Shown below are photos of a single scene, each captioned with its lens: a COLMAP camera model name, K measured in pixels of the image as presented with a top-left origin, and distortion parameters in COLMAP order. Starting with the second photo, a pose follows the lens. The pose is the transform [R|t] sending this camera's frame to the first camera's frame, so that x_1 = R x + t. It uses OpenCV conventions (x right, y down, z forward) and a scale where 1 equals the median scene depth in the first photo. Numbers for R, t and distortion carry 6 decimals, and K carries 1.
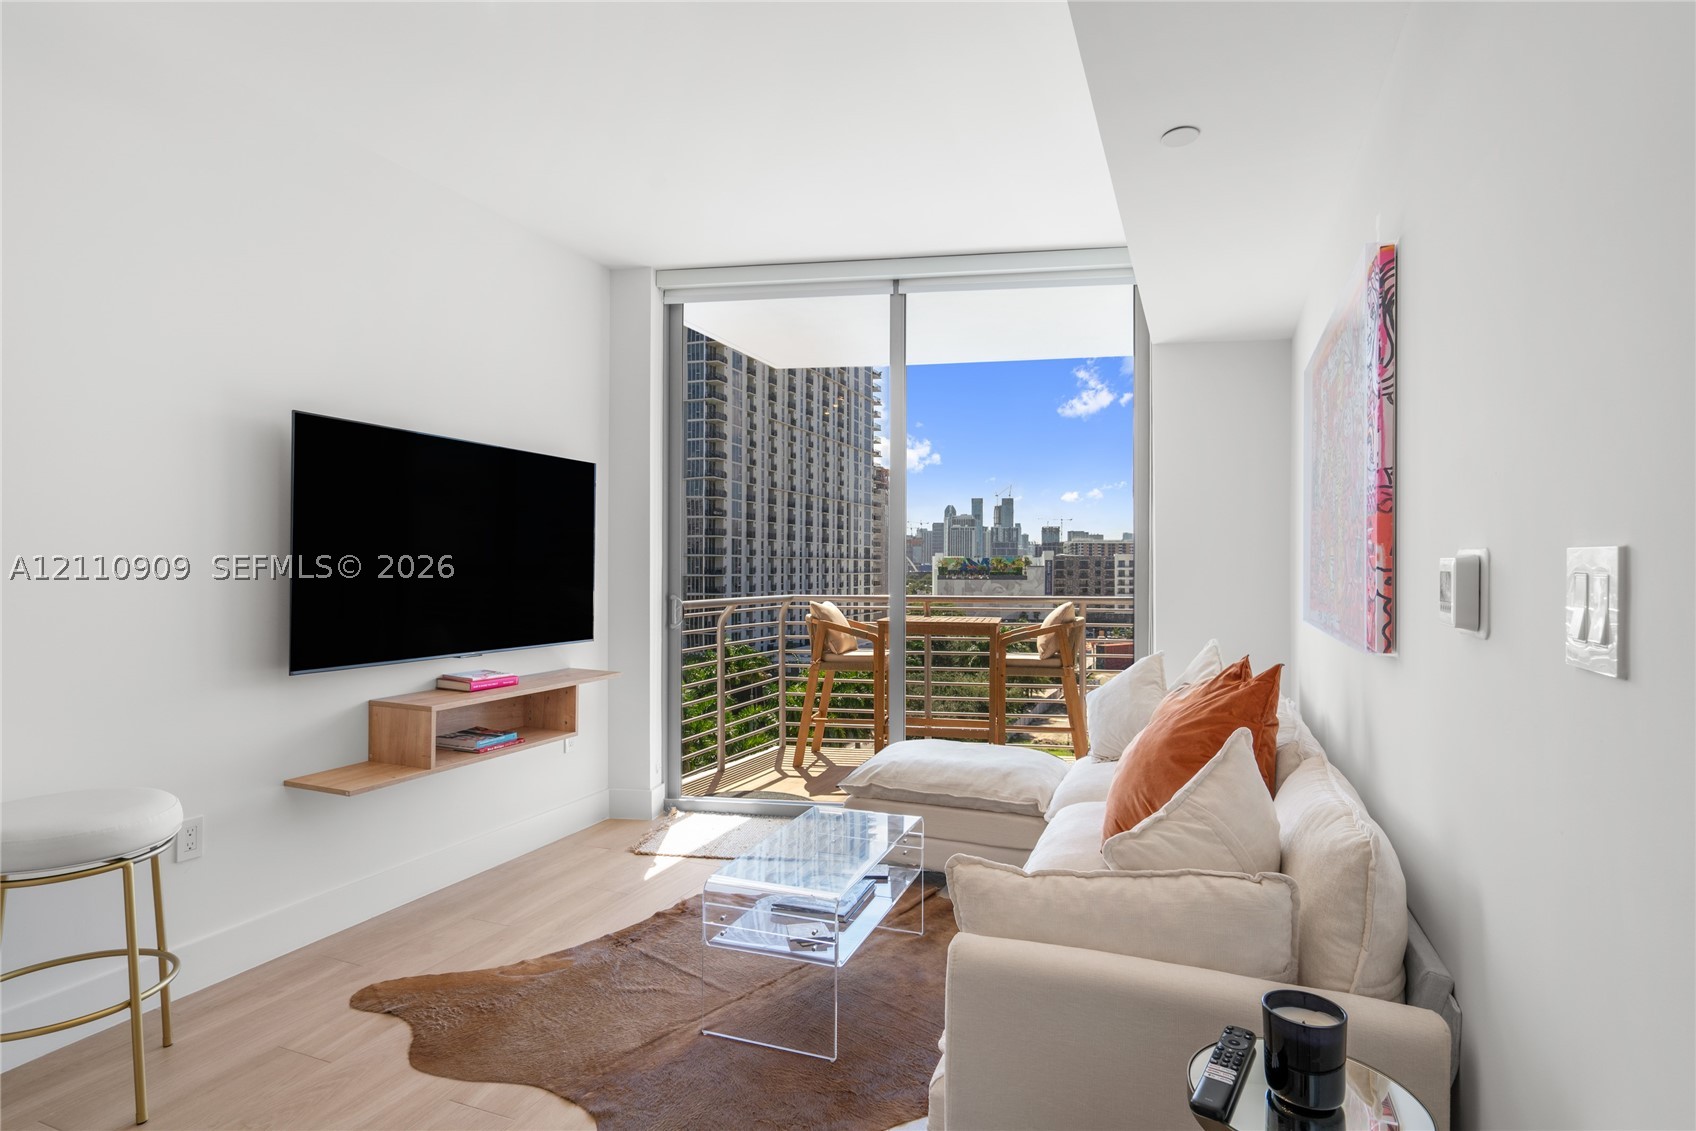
lens RADIAL K [[869.1, 0, 843.5], [0, 869.1, 574.8], [0, 0, 1]] dist [-0.012171, 0.000498]
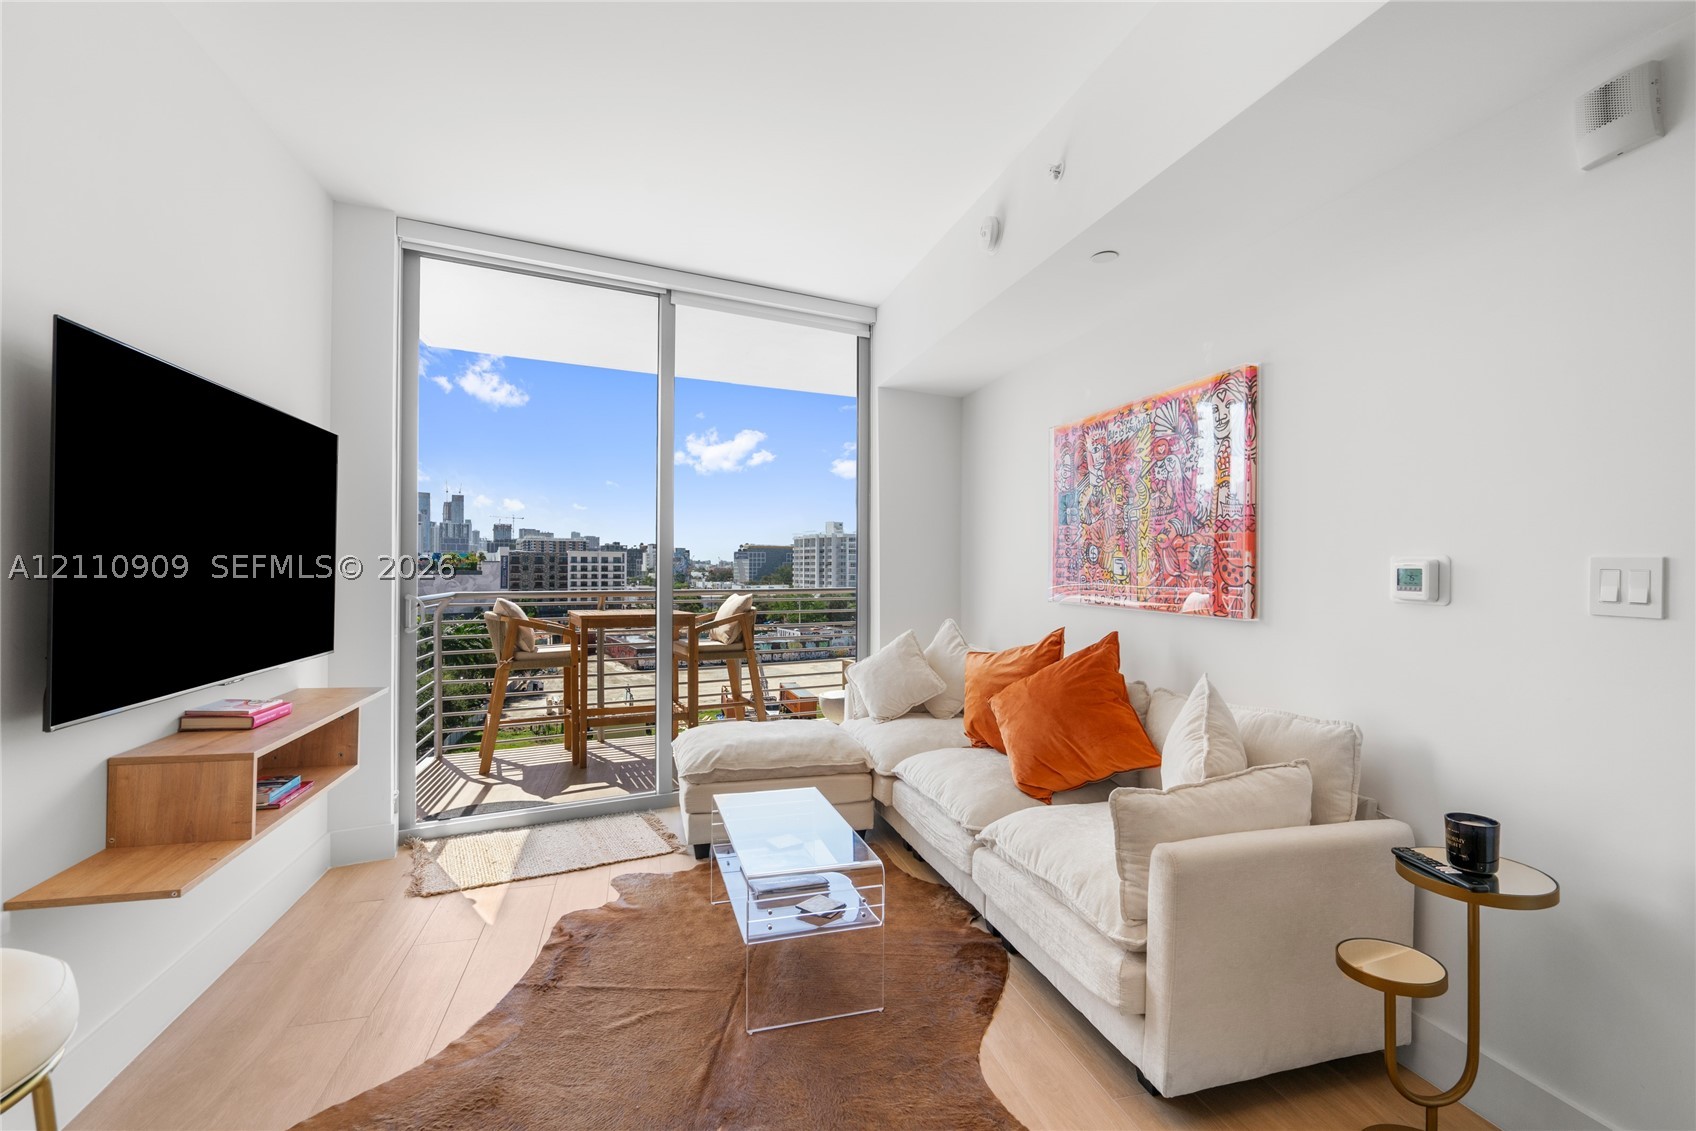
lens RADIAL K [[772.5, 0, 854.0], [0, 772.5, 569.4], [0, 0, 1]] dist [-0.012716, 0.005065]
pose [[0.788265, 0.000154, 0.615336, -0.266149], [0.000010, 1.000000, -0.000263, -0.001238], [-0.615336, 0.000213, 0.788265, 0.099812]]
